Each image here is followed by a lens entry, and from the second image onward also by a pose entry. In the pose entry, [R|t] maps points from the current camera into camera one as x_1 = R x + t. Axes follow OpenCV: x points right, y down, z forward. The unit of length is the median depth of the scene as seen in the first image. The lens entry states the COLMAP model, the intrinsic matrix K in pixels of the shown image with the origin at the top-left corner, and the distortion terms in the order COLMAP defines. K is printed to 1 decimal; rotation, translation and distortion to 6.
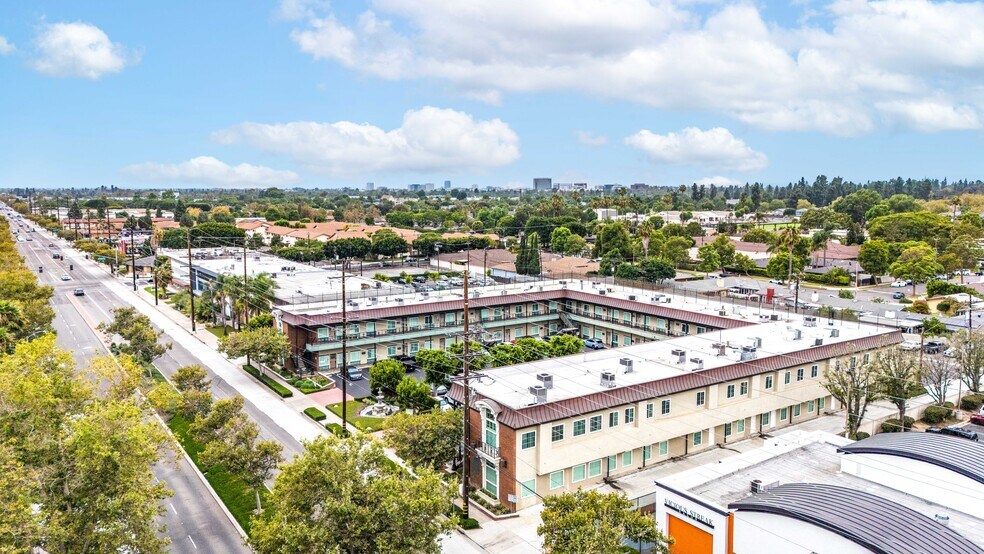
lens RADIAL K [[723.8, 0, 491.2], [0, 723.8, 277.6], [0, 0, 1]] dist [0.074297, -0.030135]
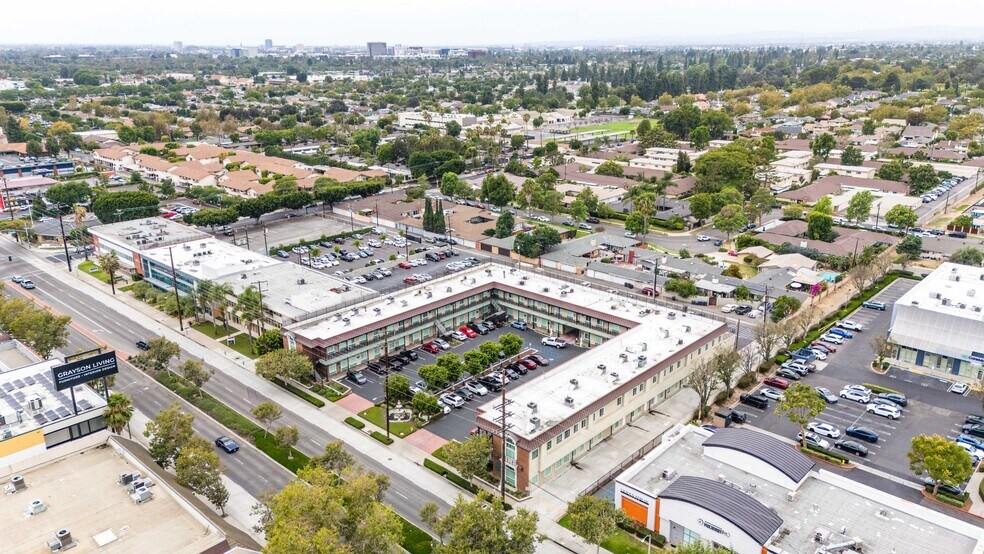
lens RADIAL K [[723.8, 0, 492.8], [0, 723.8, 277.4], [0, 0, 1]] dist [0.074297, -0.030135]
pose [[0.974347, -0.071497, 0.213390, -0.239434], [0.030823, 0.981653, 0.188168, -0.319697], [-0.222929, -0.176764, 0.958675, -0.336731]]
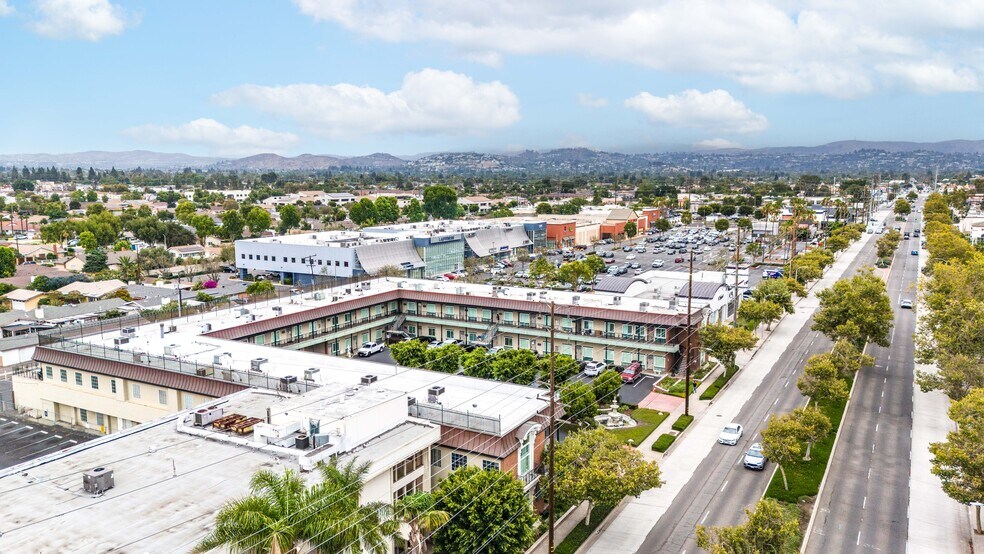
lens RADIAL K [[723.8, 0, 488.5], [0, 723.8, 268.4], [0, 0, 1]] dist [0.074297, -0.030135]
pose [[-0.432393, -0.115952, 0.894199, -0.837178], [0.115797, 0.976345, 0.182598, -0.187603], [-0.894219, 0.182499, -0.408737, 1.380641]]
